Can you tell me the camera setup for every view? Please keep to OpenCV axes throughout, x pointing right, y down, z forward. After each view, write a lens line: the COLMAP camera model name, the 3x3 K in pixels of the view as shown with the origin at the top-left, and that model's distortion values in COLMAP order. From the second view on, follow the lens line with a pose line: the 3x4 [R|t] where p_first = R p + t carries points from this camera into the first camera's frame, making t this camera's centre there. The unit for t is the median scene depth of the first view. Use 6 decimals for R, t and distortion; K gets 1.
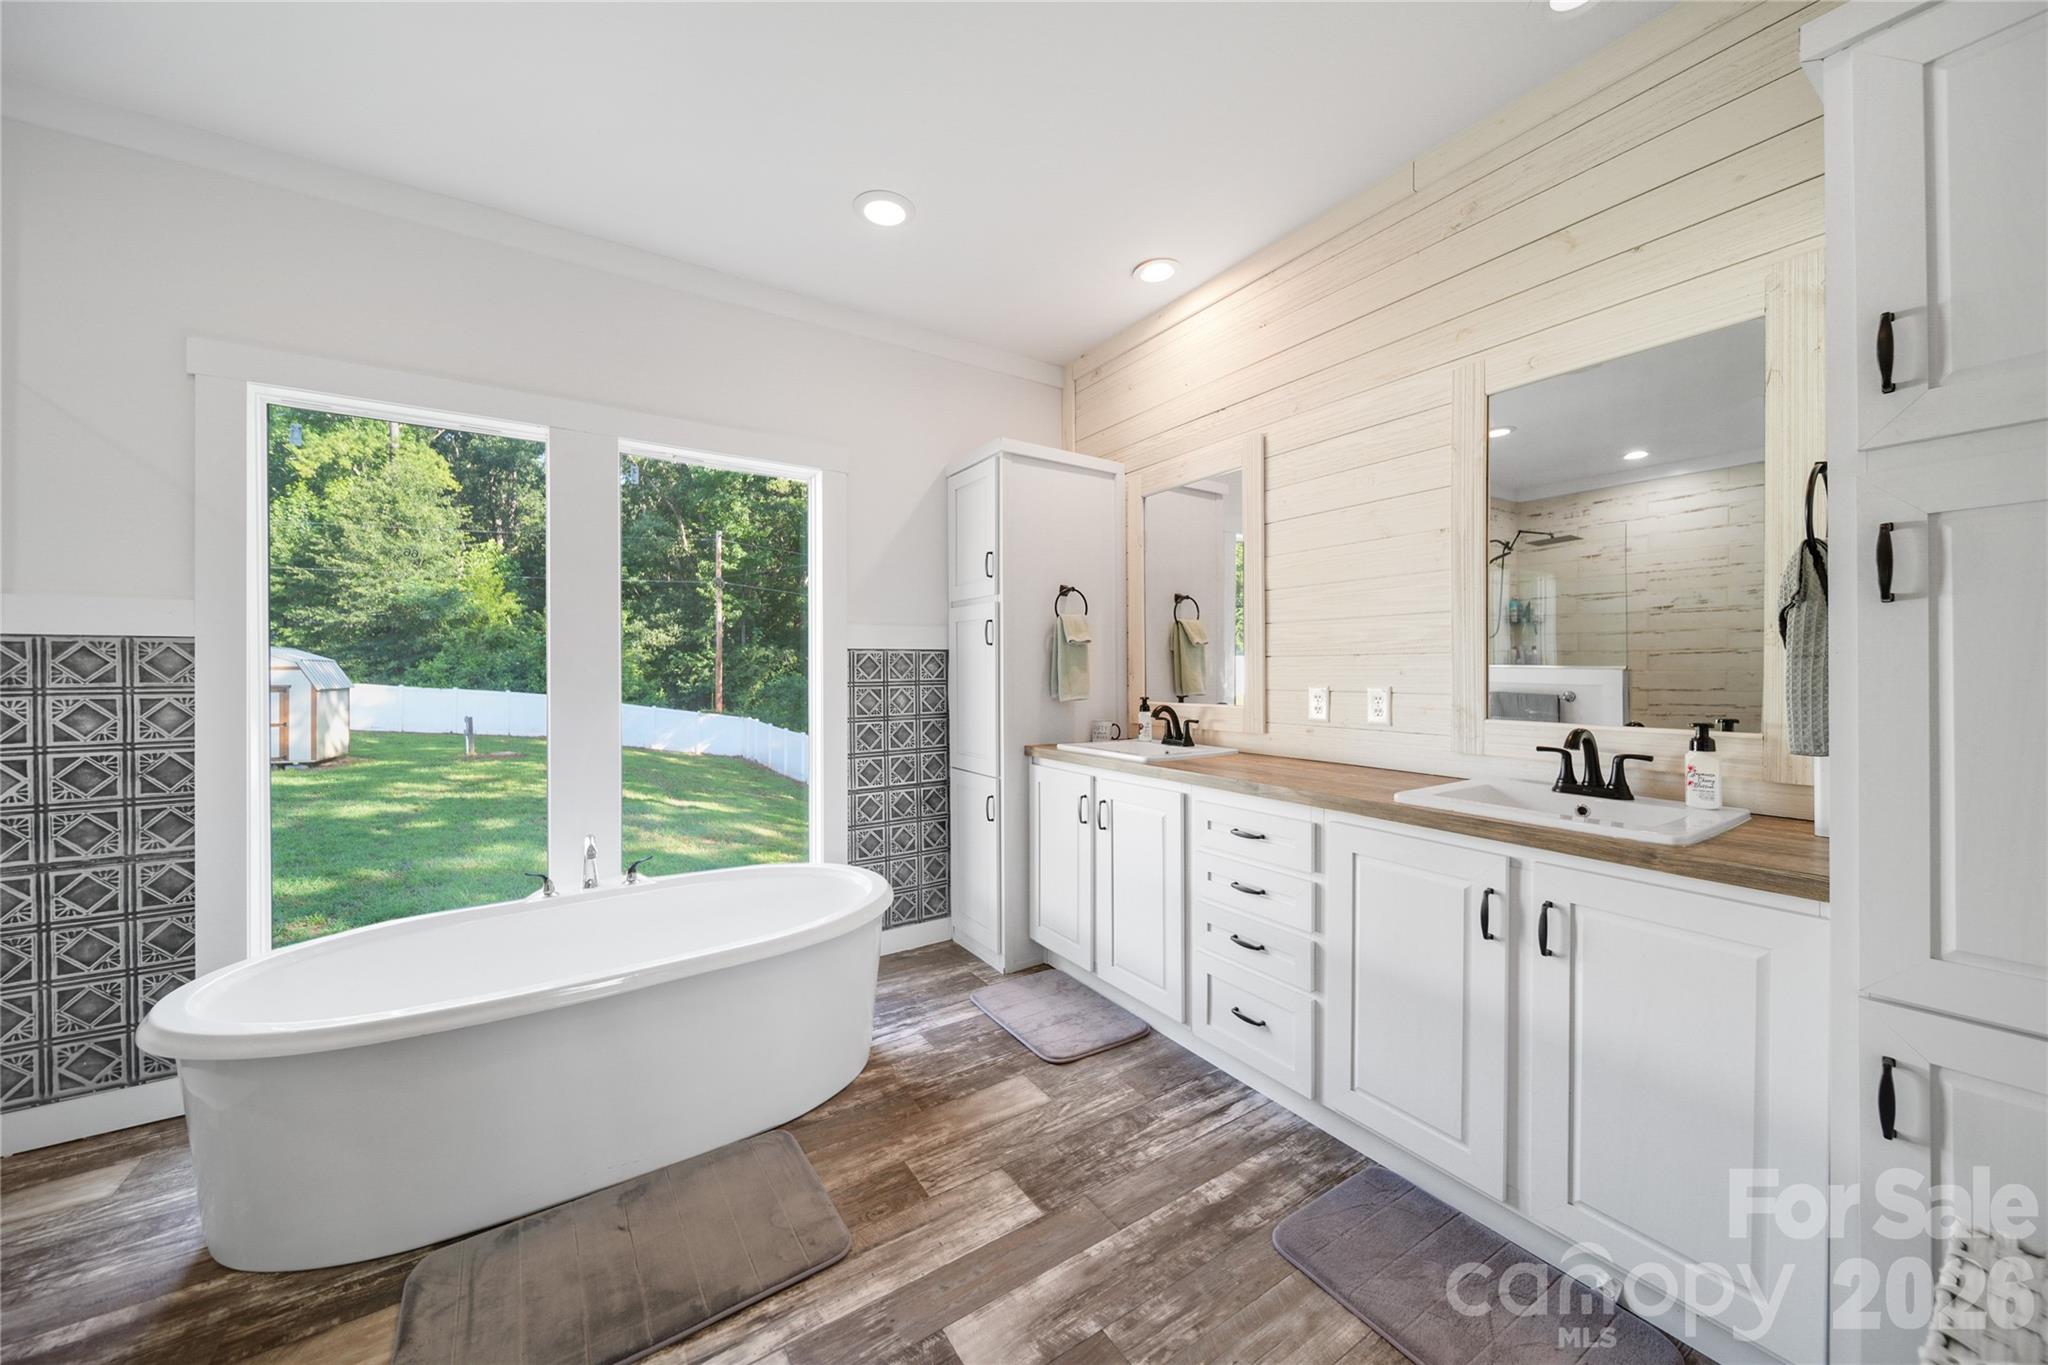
lens RADIAL K [[727.9, 0, 1033.9], [0, 727.9, 675.1], [0, 0, 1]] dist [-0.000011, -0.000270]
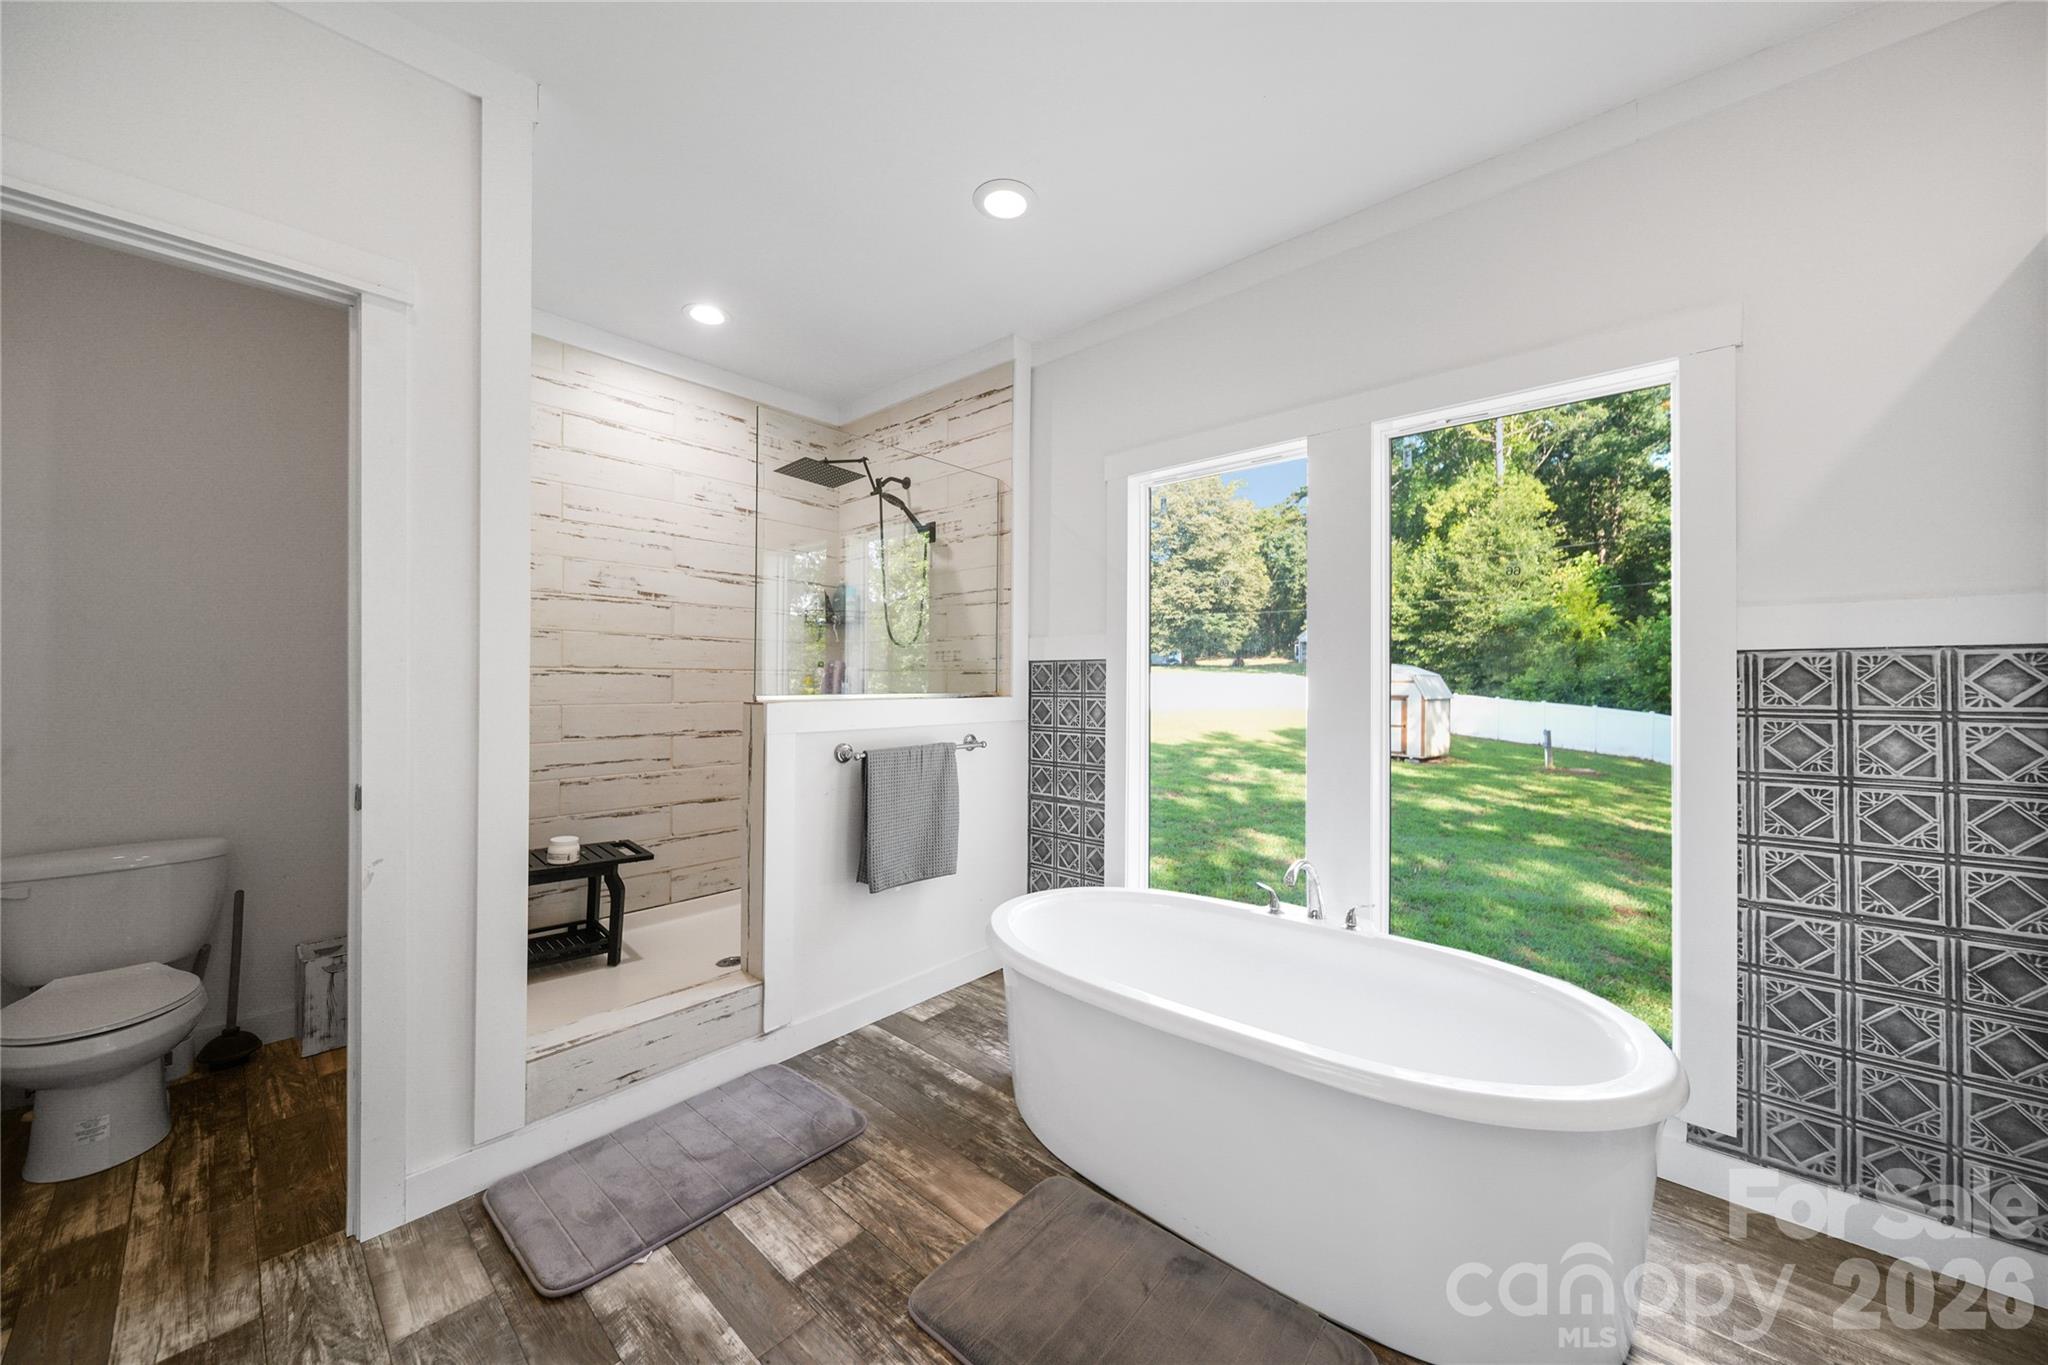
lens RADIAL K [[727.9, 0, 1033.9], [0, 727.9, 675.1], [0, 0, 1]] dist [-0.000011, -0.000270]
pose [[0.261125, -0.005235, -0.965291, 0.148740], [-0.013832, 0.999862, -0.009164, -0.003585], [0.965206, 0.015745, 0.261017, 0.309593]]
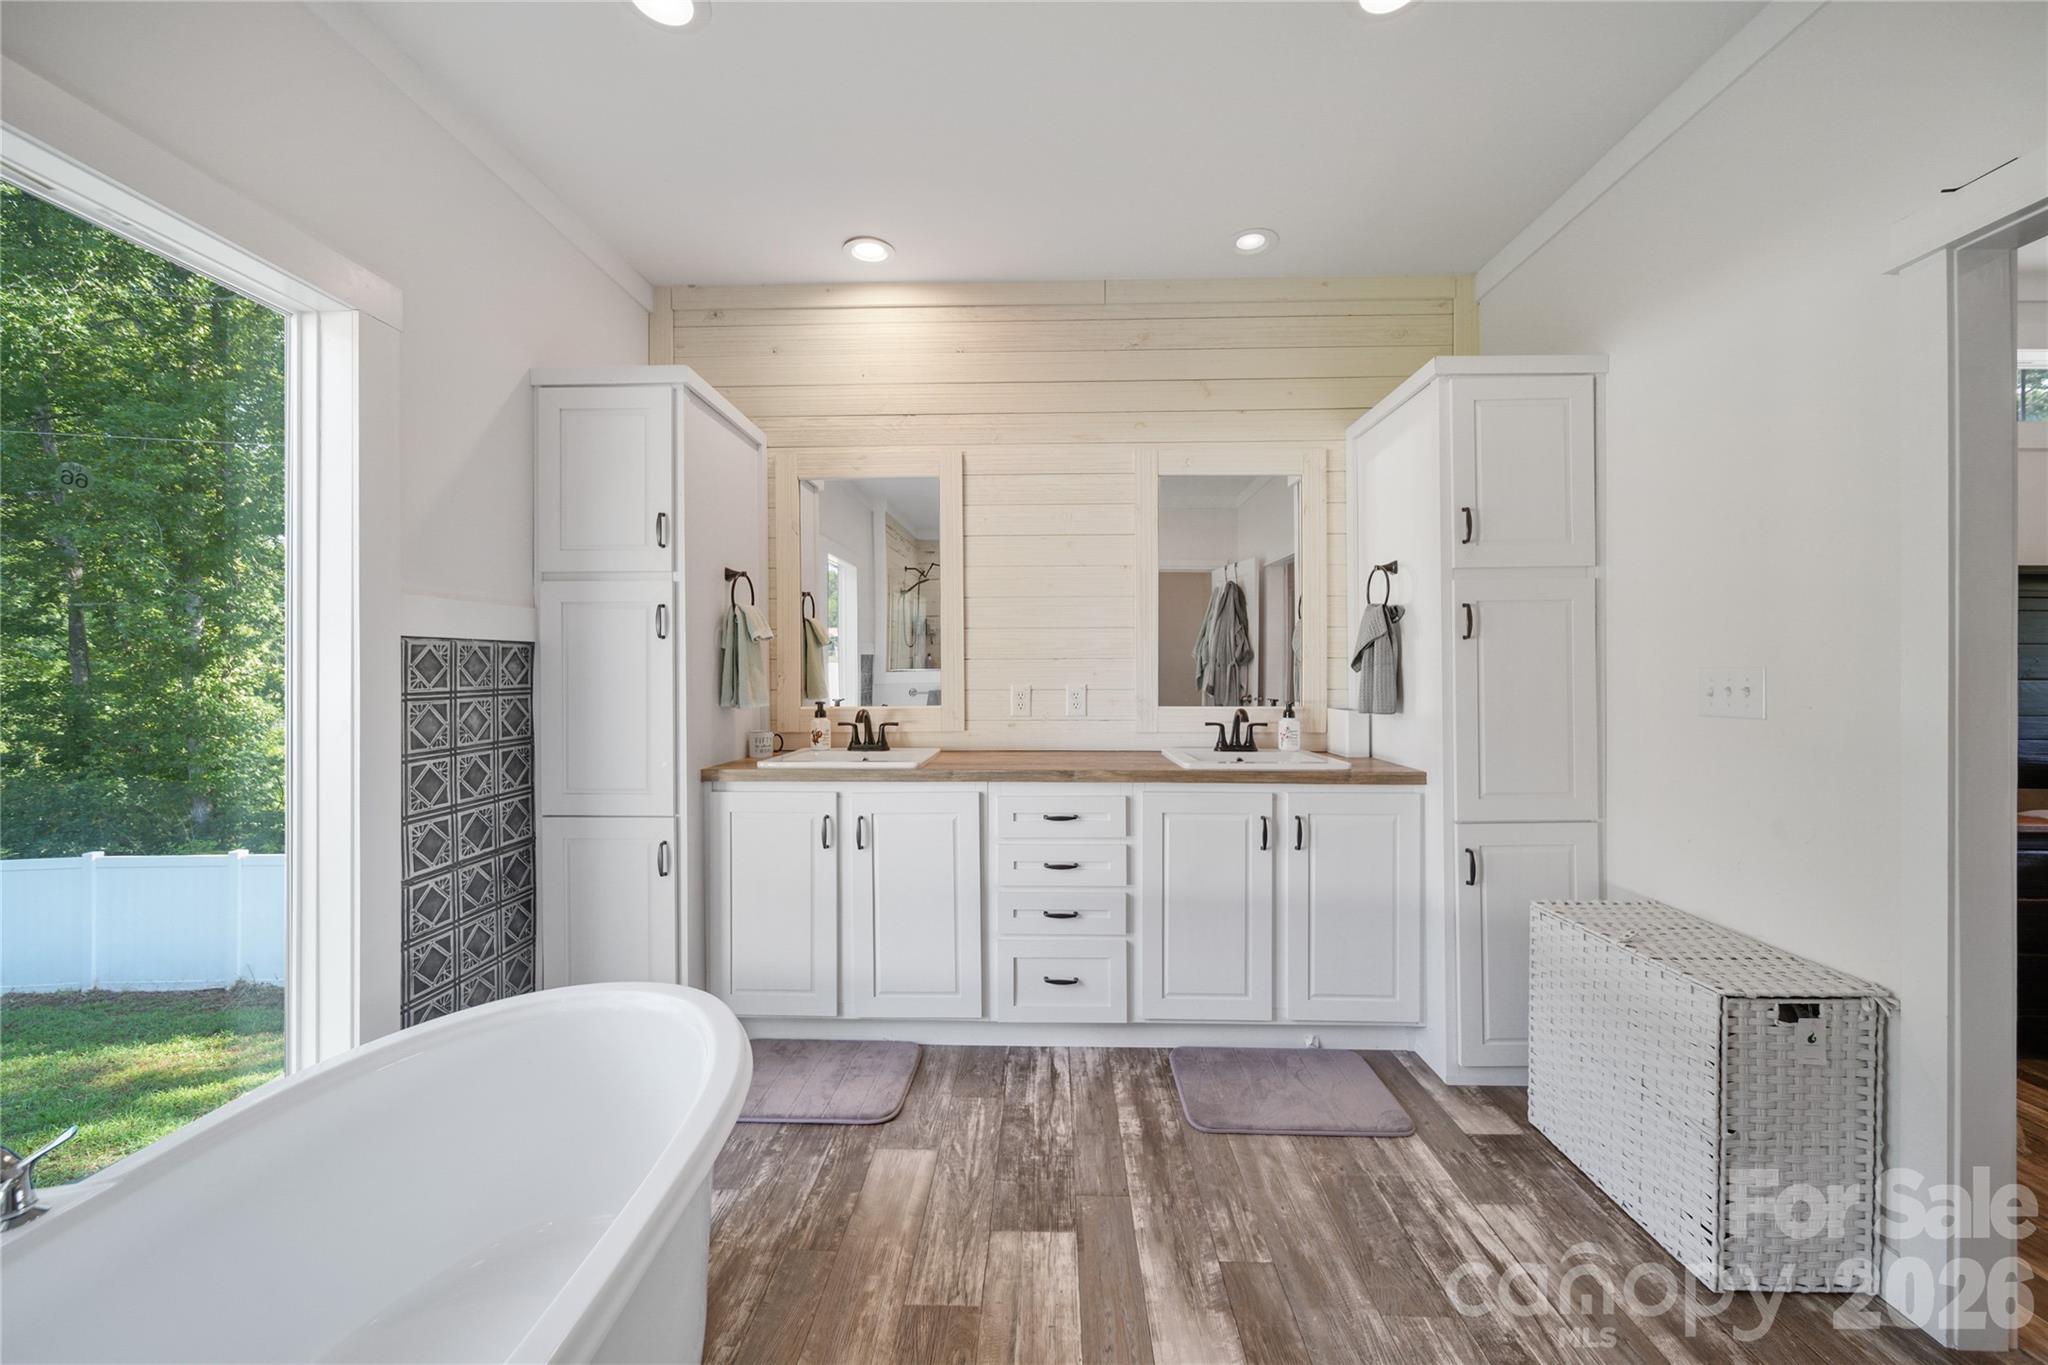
lens RADIAL K [[729.4, 0, 1032.4], [0, 729.4, 670.3], [0, 0, 1]] dist [-0.000280, -0.000053]
pose [[0.574148, 0.000401, 0.818751, -0.431869], [0.007019, 0.999961, -0.005412, -0.002139], [-0.818721, 0.008854, 0.574123, 0.254759]]
